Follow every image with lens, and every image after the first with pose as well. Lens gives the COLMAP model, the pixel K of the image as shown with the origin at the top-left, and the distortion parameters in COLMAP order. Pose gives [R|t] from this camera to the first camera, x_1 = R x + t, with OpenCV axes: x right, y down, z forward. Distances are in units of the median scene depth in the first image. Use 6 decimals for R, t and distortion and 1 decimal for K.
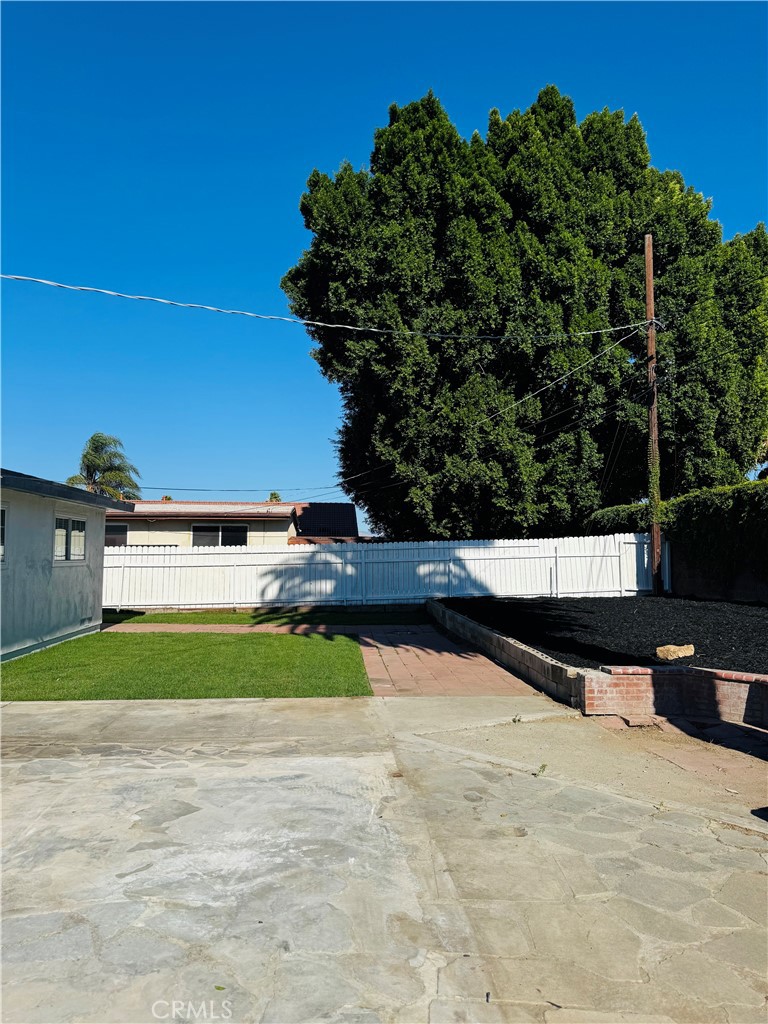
lens RADIAL K [[713.4, 0, 389.9], [0, 713.4, 512.4], [0, 0, 1]] dist [0.106595, -0.135694]
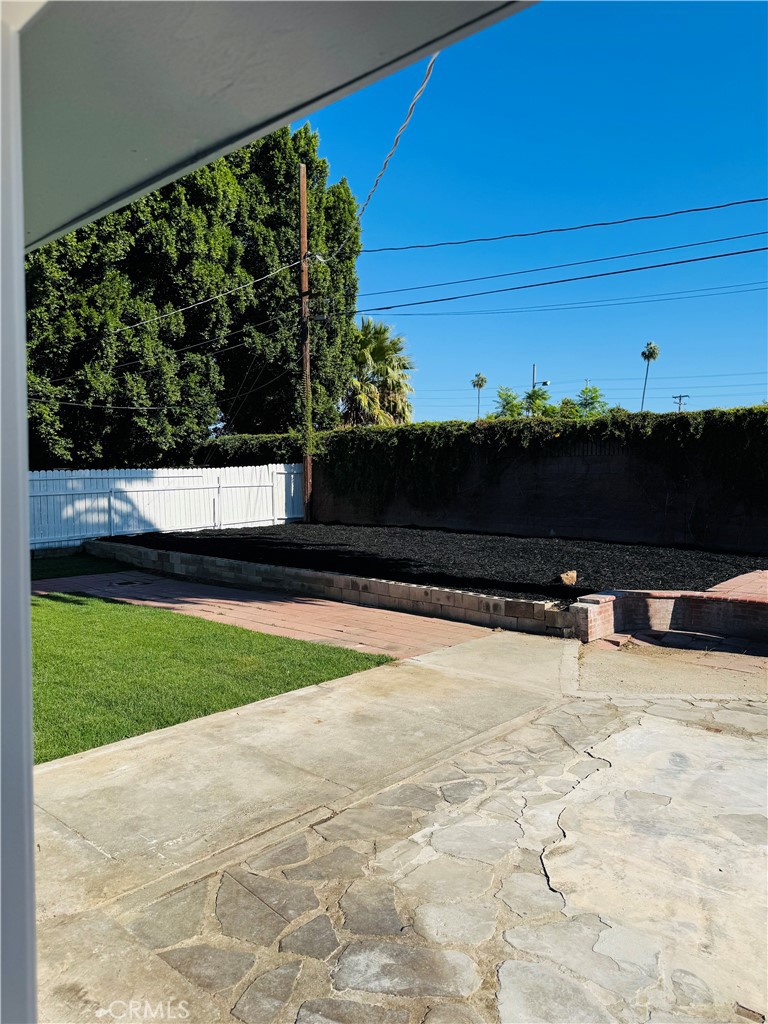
lens RADIAL K [[713.4, 0, 389.9], [0, 713.4, 512.4], [0, 0, 1]] dist [0.106595, -0.135694]
pose [[0.720615, -0.033557, 0.692523, -0.266040], [-0.045155, 0.994436, 0.095174, -0.006028], [-0.691863, -0.099855, 0.715090, 0.156936]]
